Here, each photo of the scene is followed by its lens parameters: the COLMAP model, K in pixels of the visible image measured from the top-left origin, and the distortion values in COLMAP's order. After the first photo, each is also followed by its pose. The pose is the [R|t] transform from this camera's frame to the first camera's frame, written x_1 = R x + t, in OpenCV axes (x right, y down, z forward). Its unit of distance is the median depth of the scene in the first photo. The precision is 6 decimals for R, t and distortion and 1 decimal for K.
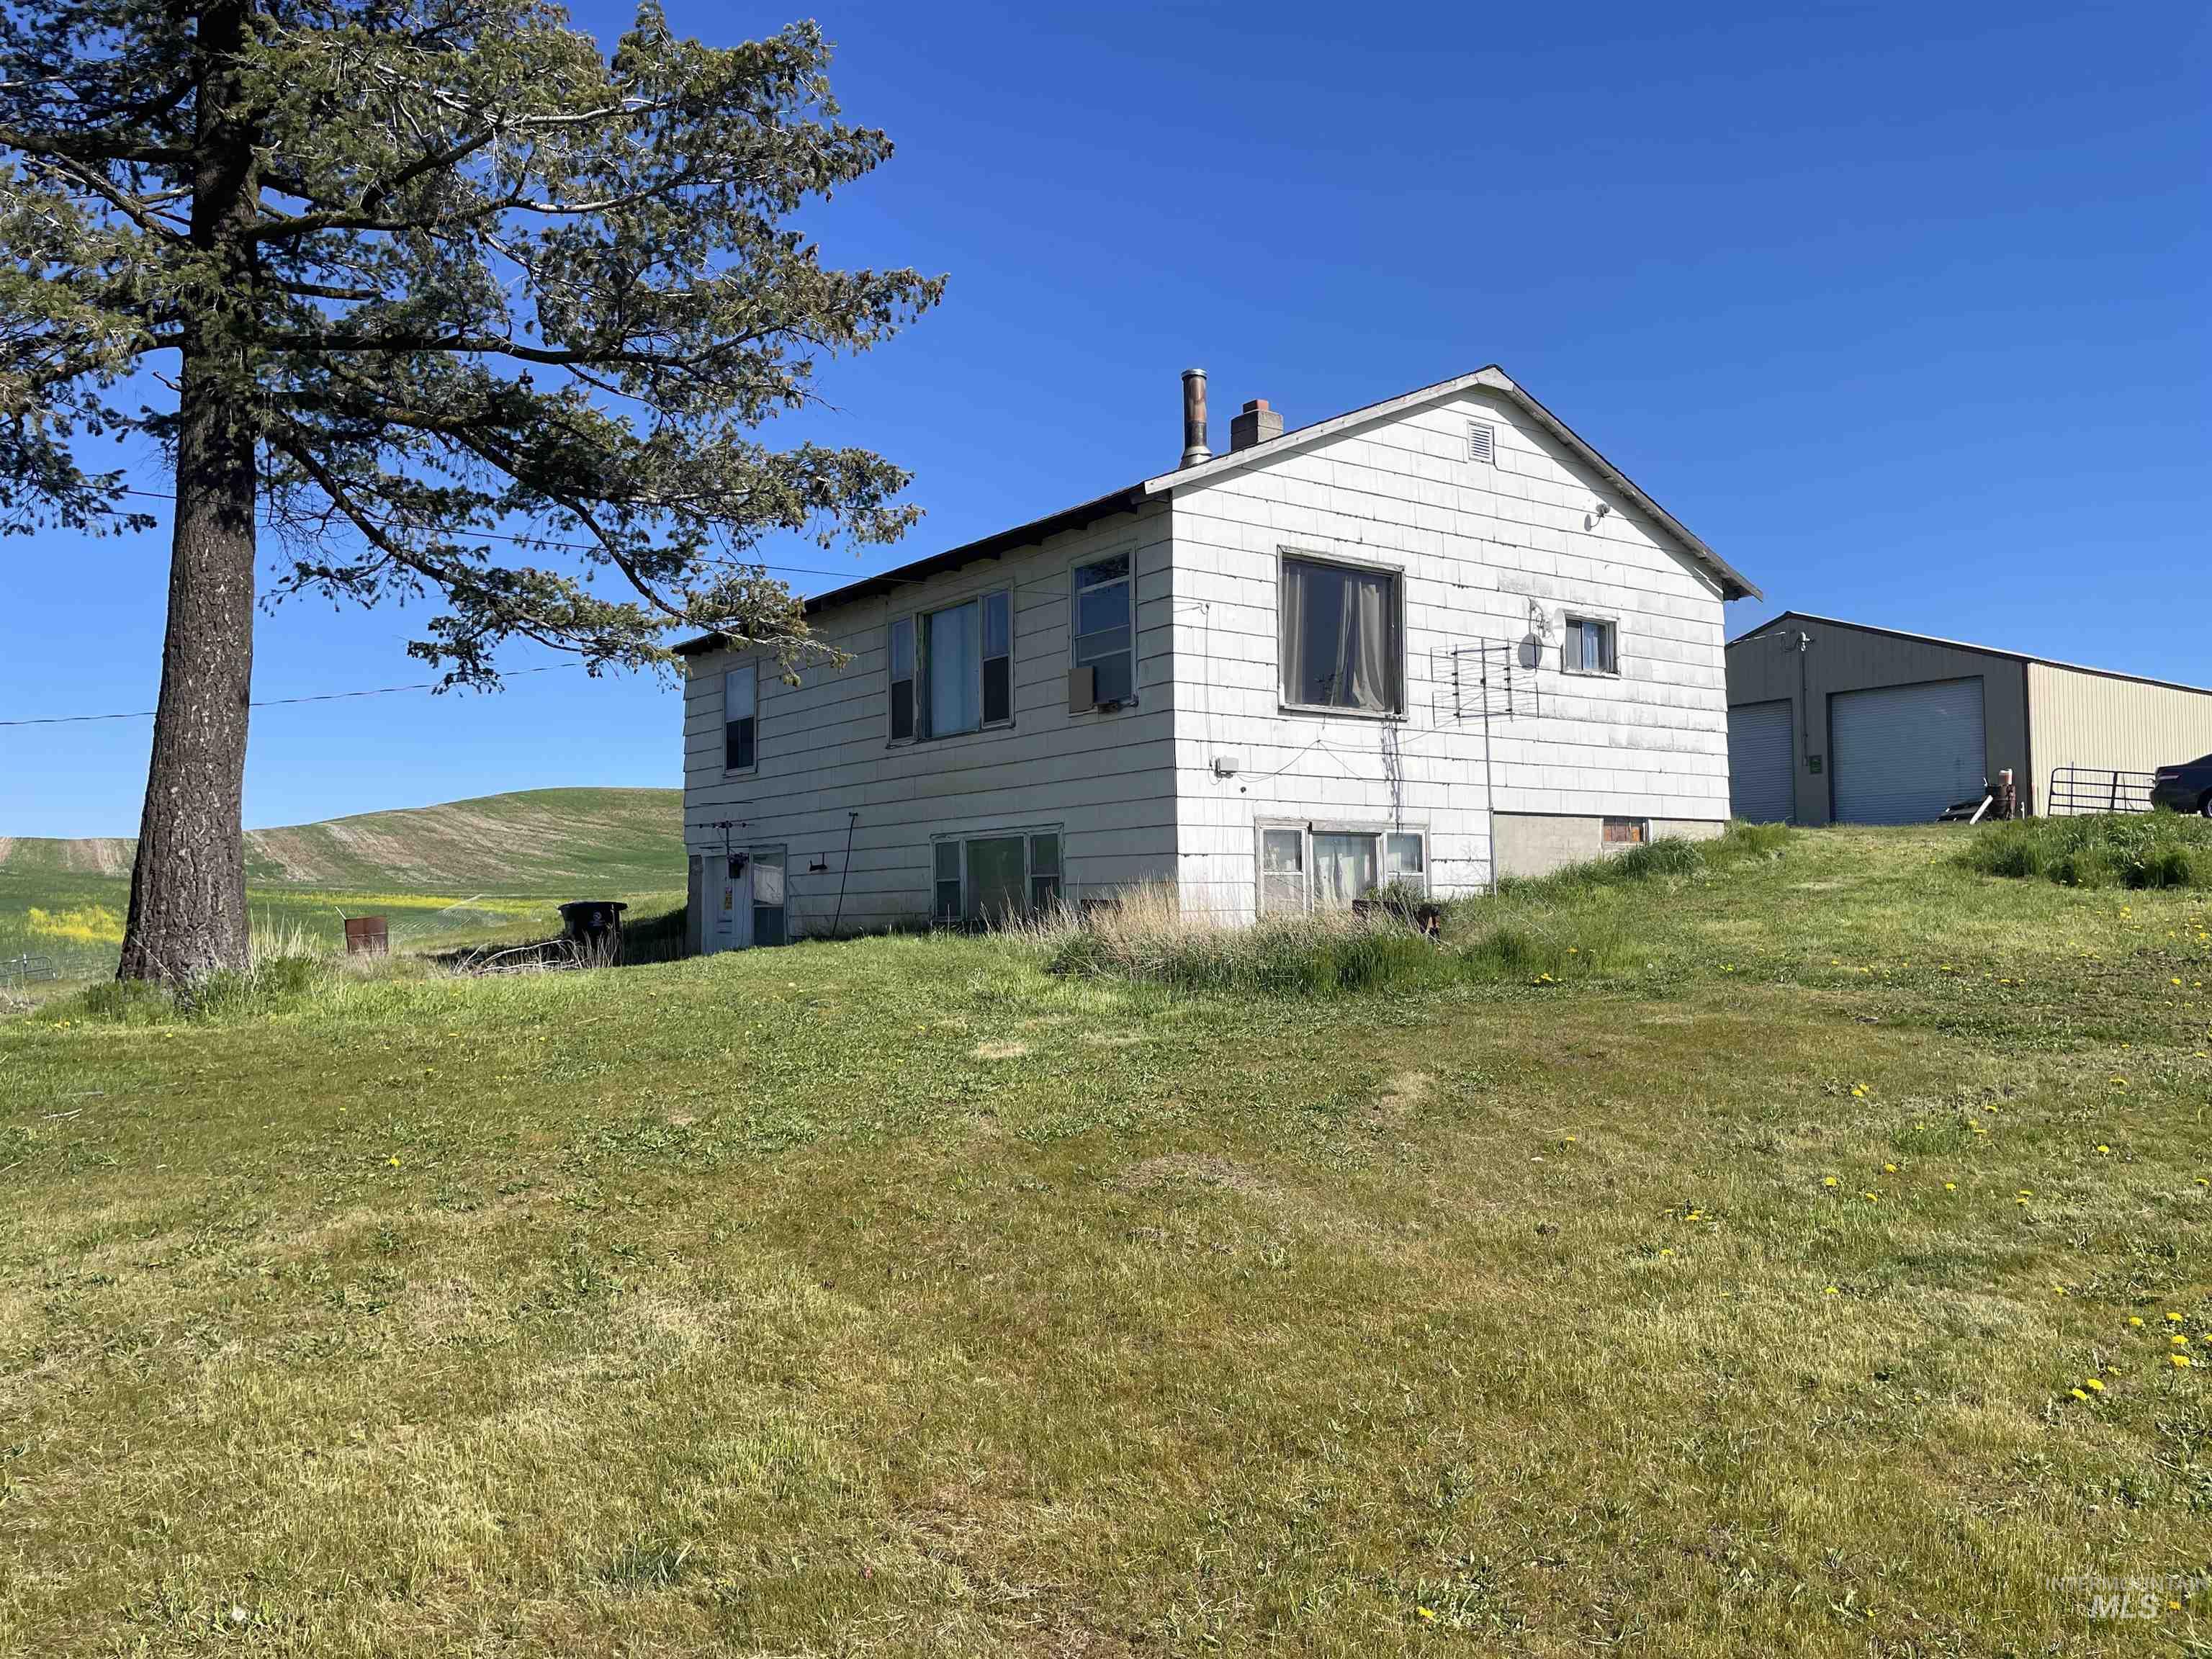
lens RADIAL K [[1680.4, 0, 1106.0], [0, 1680.4, 826.9], [0, 0, 1]] dist [0.001625, 0.000049]
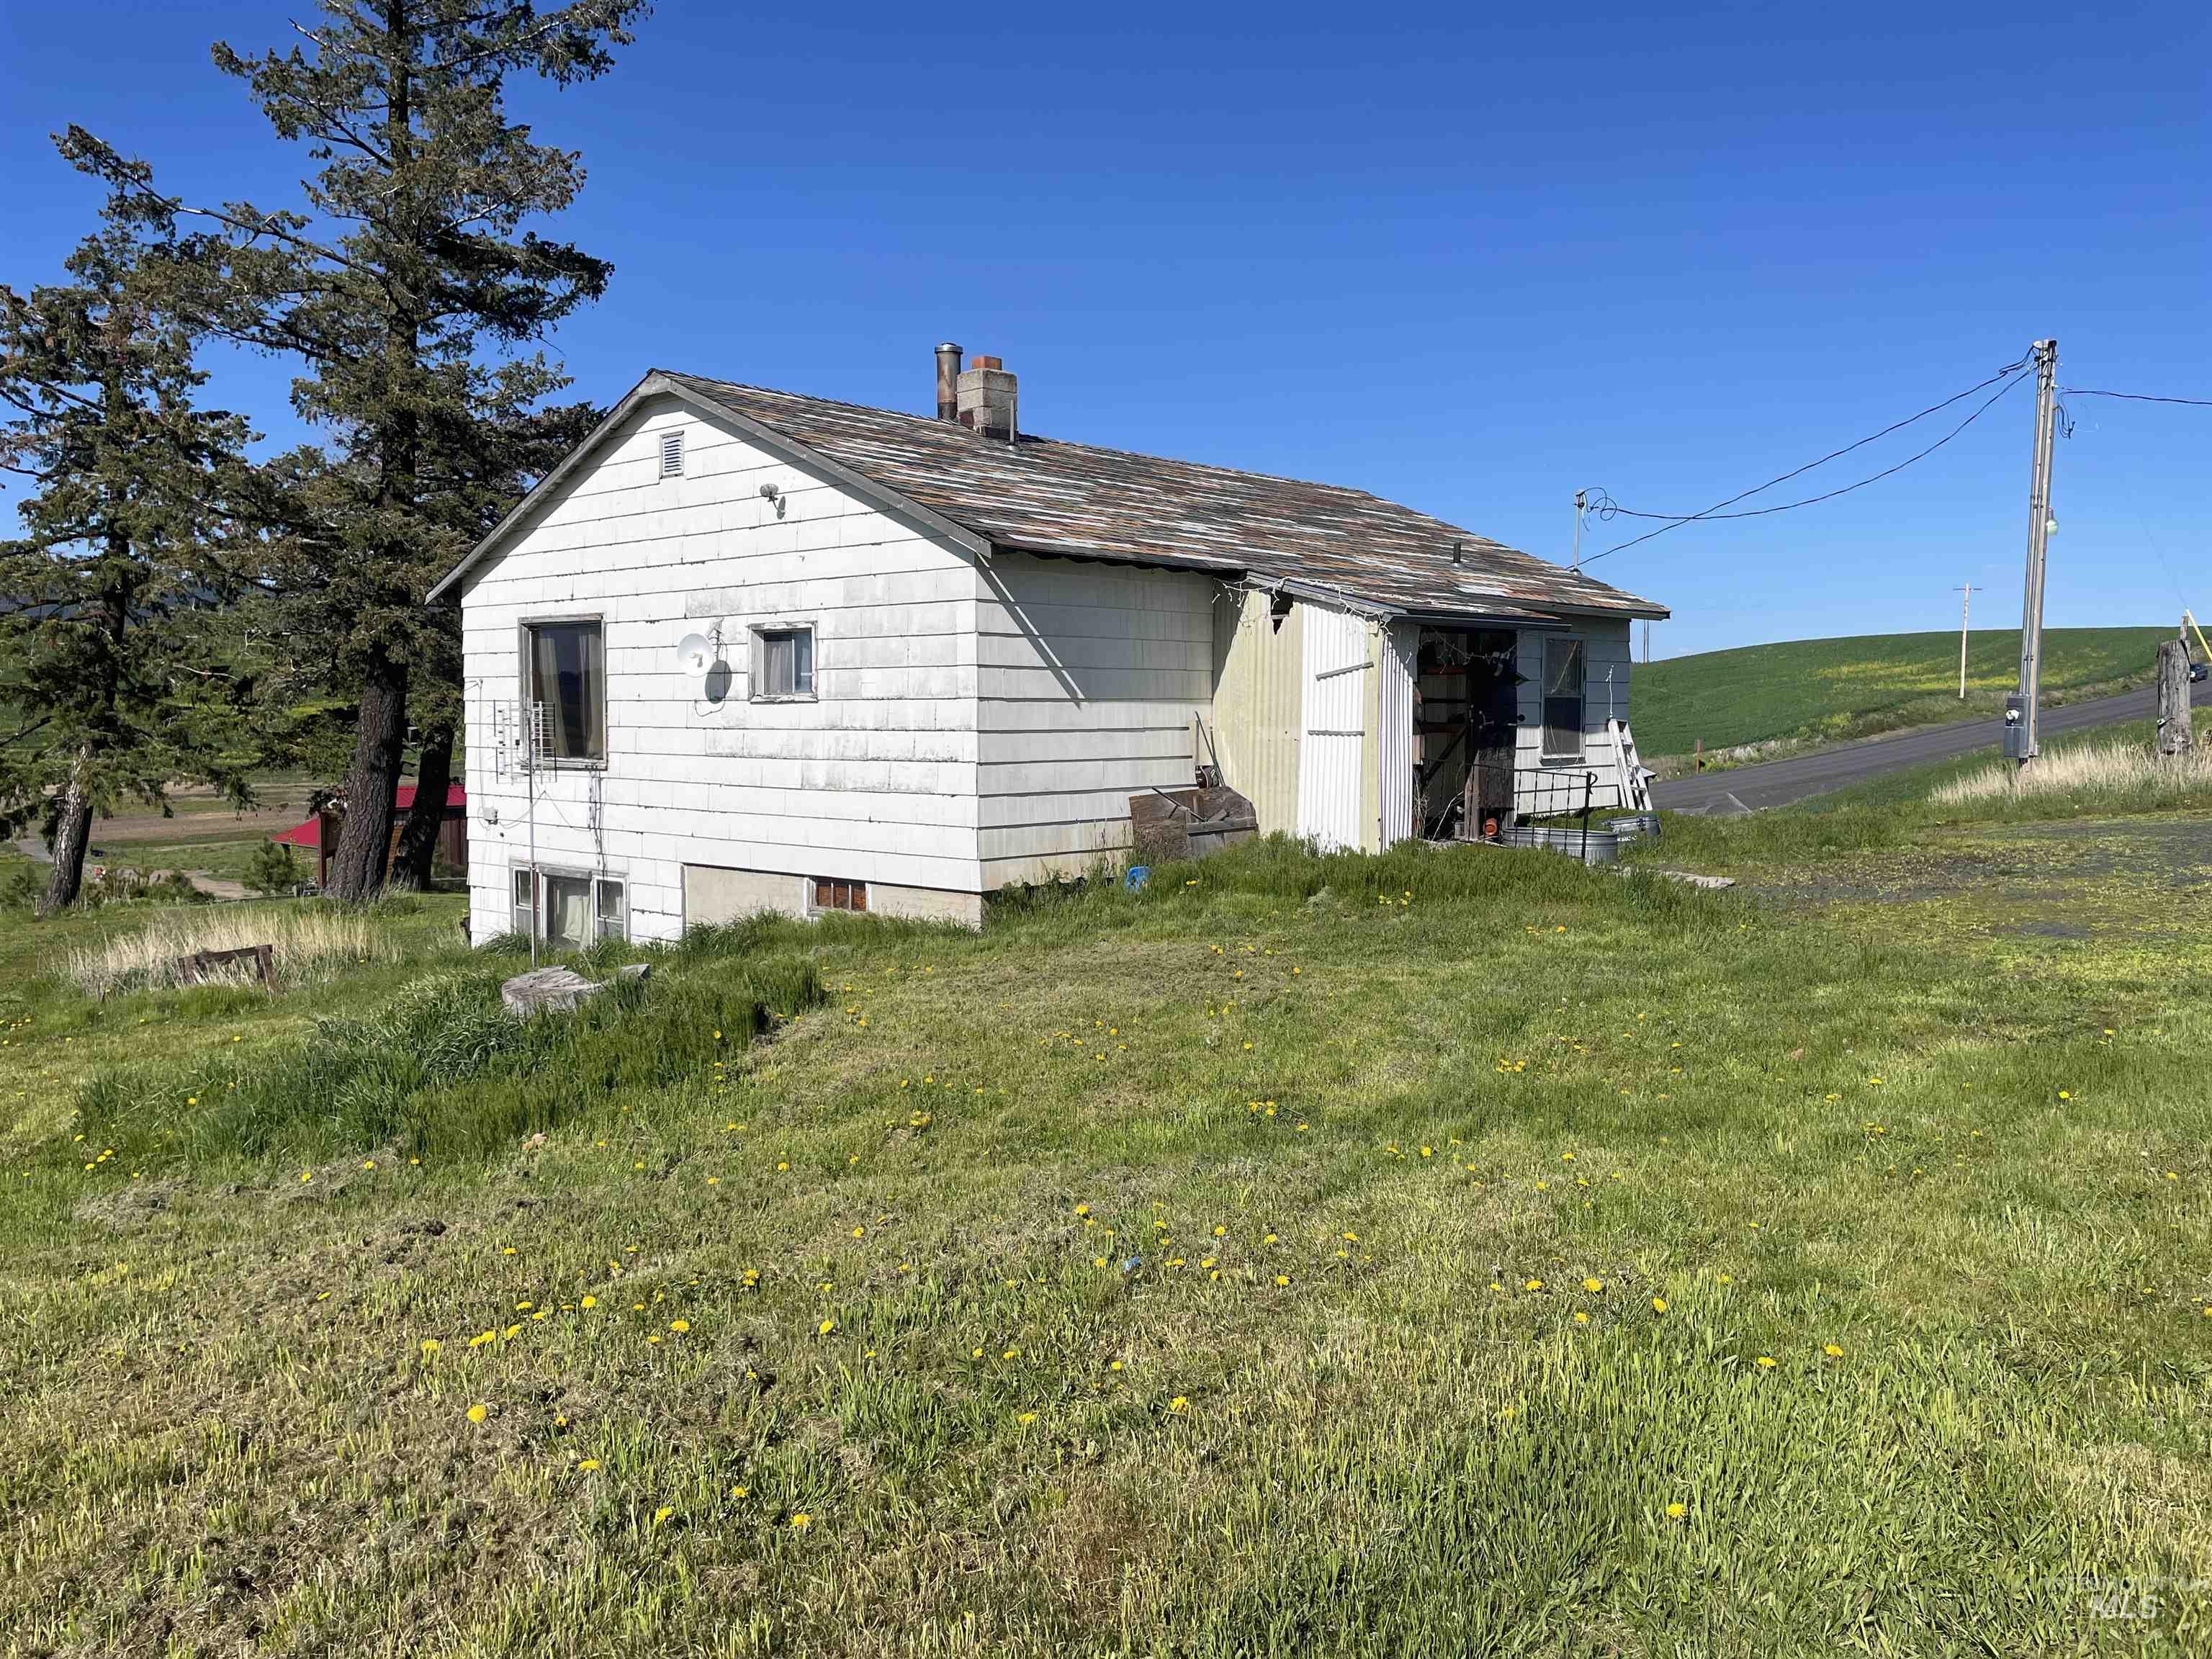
lens RADIAL K [[1680.4, 0, 1106.3], [0, 1680.4, 833.6], [0, 0, 1]] dist [0.001625, 0.000049]
pose [[0.210041, 0.070960, -0.975114, 1.169630], [0.037294, 0.996055, 0.080517, -0.090449], [0.976981, -0.053278, 0.206567, 1.034411]]
